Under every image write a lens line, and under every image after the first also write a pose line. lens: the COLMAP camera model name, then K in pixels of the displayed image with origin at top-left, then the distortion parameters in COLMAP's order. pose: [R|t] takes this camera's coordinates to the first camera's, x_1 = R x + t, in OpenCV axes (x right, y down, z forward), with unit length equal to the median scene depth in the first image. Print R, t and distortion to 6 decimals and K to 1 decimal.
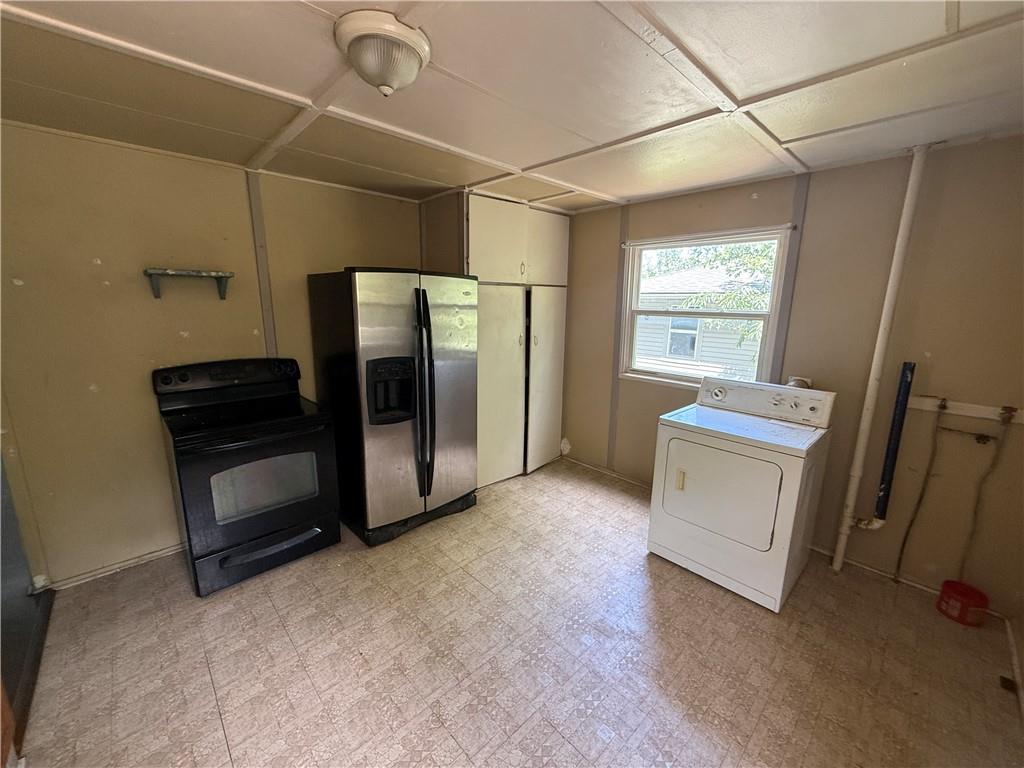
lens RADIAL K [[407.4, 0, 510.2], [0, 407.4, 387.6], [0, 0, 1]] dist [0.000717, 0.000042]
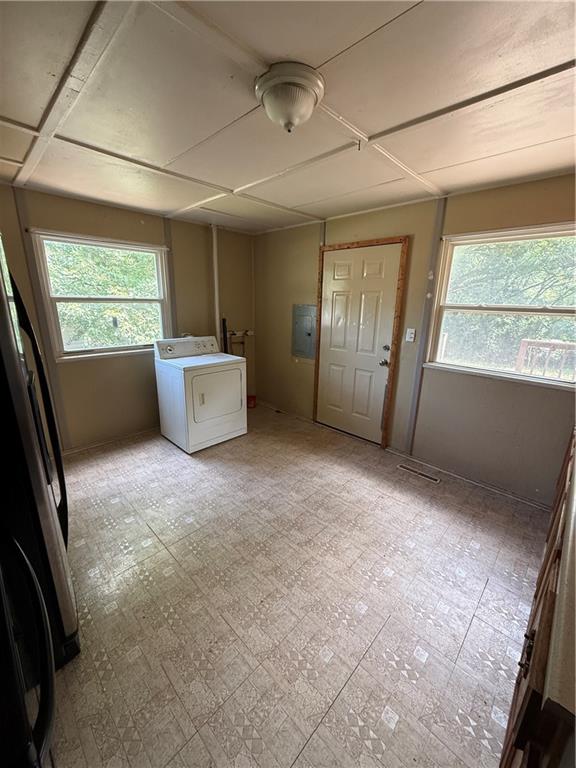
lens RADIAL K [[305.6, 0, 288.0], [0, 305.6, 384.0], [0, 0, 1]] dist [0.000717, 0.000042]
pose [[-0.045088, -0.280166, 0.958892, -0.889886], [0.191549, 0.939633, 0.283546, -0.137271], [-0.980447, 0.196459, 0.011299, 0.689213]]
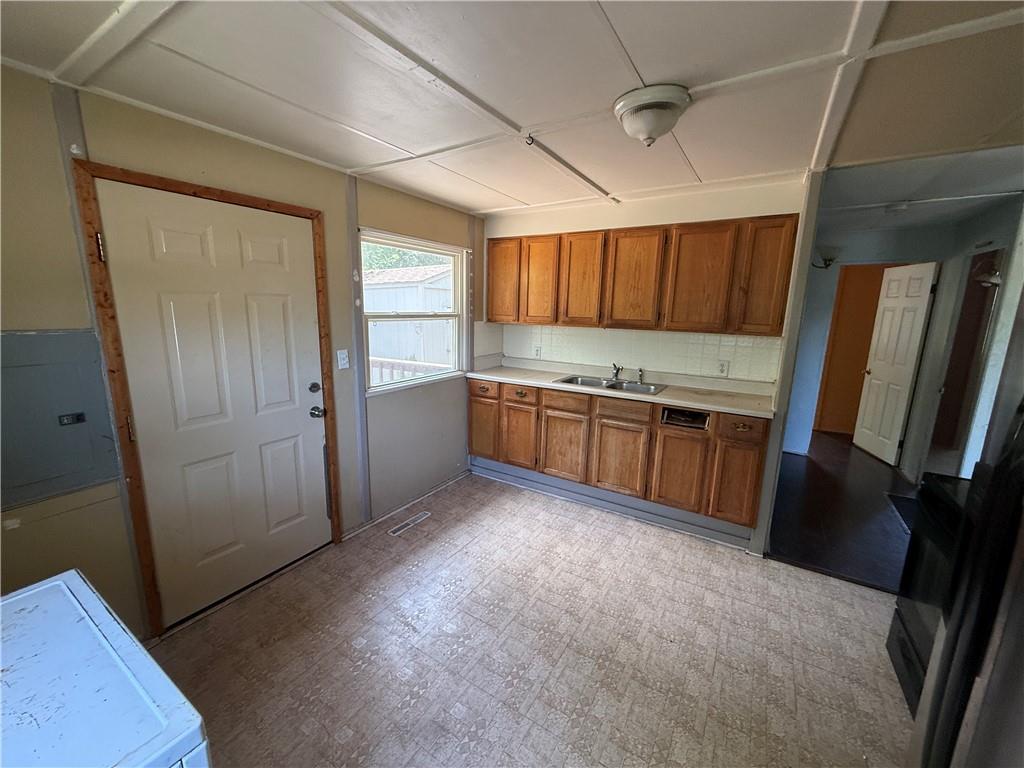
lens RADIAL K [[407.4, 0, 510.2], [0, 407.4, 387.6], [0, 0, 1]] dist [0.000717, 0.000042]
pose [[-0.966848, 0.023543, -0.254264, 0.259084], [-0.081133, 0.915820, 0.393309, -0.296973], [0.242120, 0.400899, -0.883548, 1.363780]]
